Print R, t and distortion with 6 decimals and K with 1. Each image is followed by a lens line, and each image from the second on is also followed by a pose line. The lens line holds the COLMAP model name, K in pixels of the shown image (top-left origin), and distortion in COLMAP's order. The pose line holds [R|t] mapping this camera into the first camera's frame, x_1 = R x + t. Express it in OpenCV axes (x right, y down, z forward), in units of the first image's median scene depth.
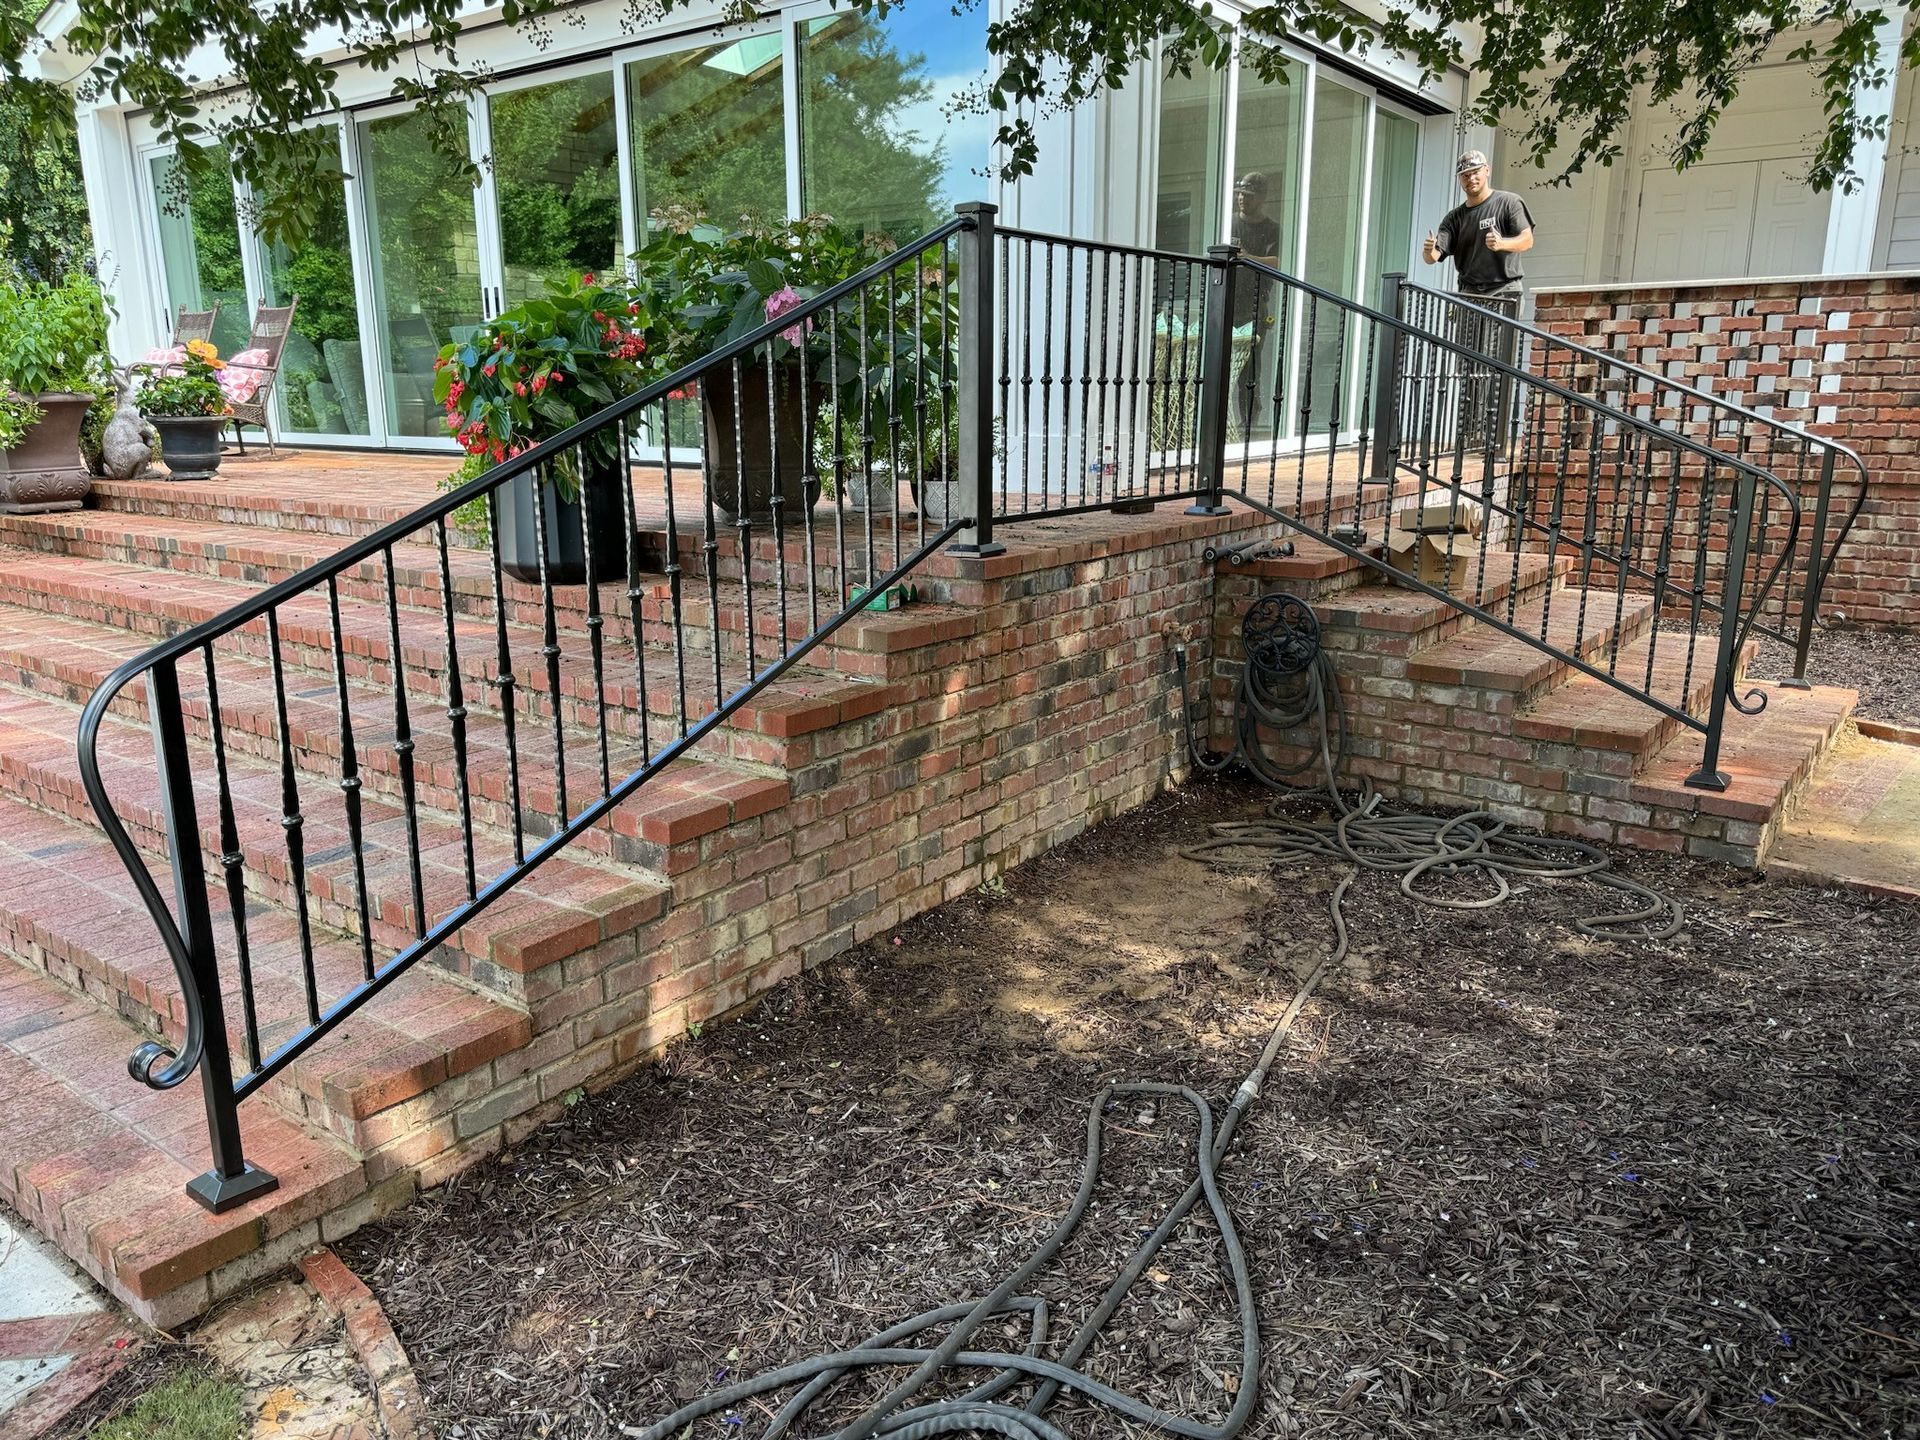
lens RADIAL K [[1363.3, 0, 956.3], [0, 1363.3, 717.7], [0, 0, 1]] dist [-0.003823, -0.002008]
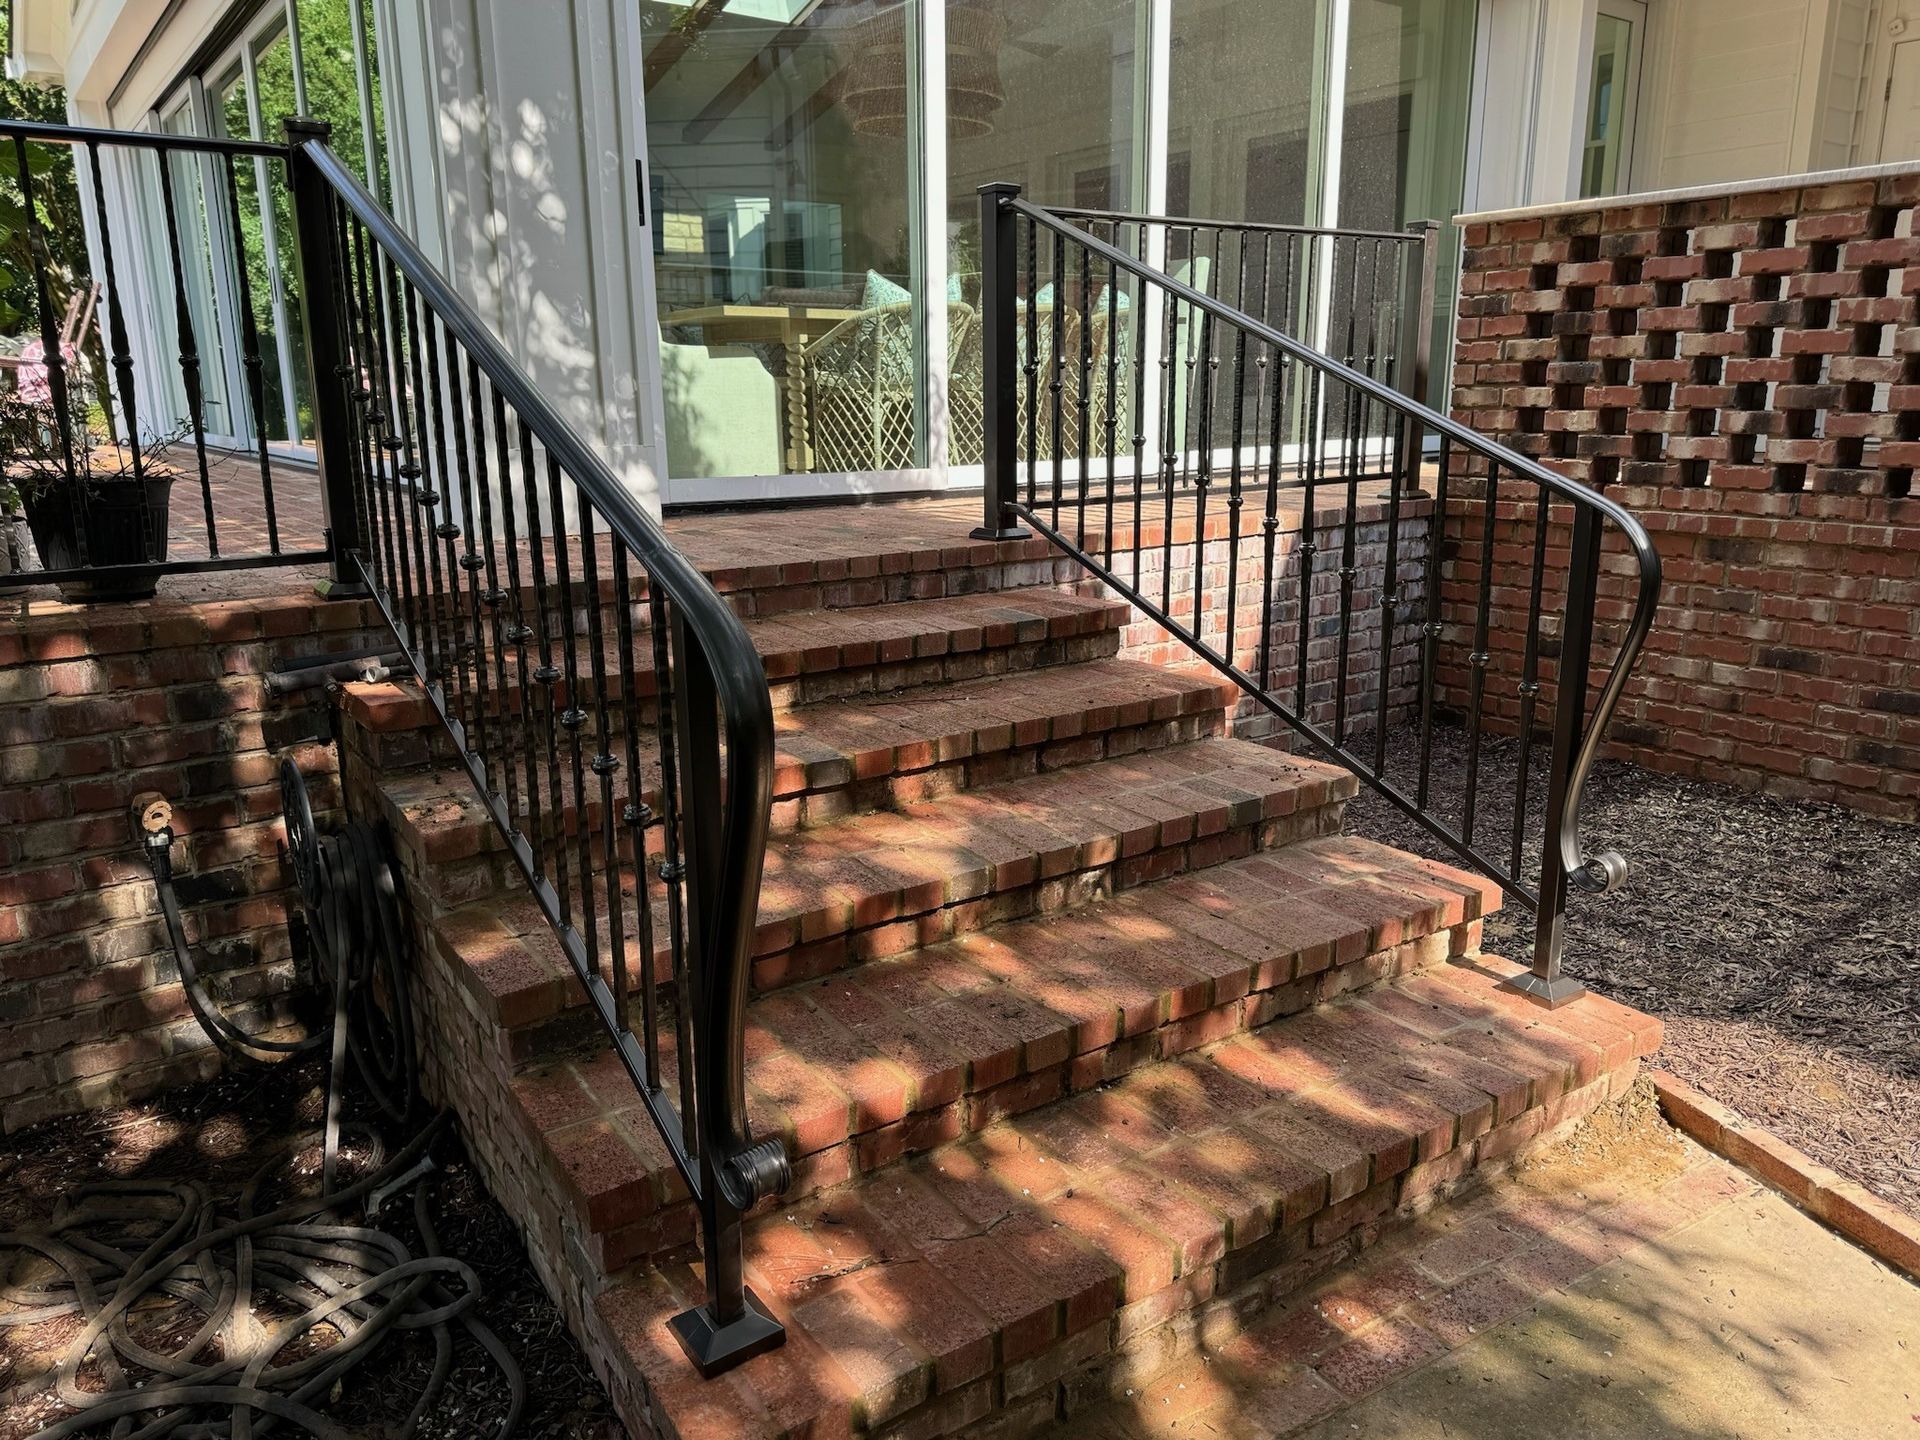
lens RADIAL K [[1363.3, 0, 962.3], [0, 1363.3, 724.7], [0, 0, 1]] dist [-0.003823, -0.002008]
pose [[0.954844, 0.067238, -0.289399, 0.409805], [-0.064176, 0.997737, 0.020067, -0.085397], [0.290094, -0.000589, 0.956998, 0.351388]]
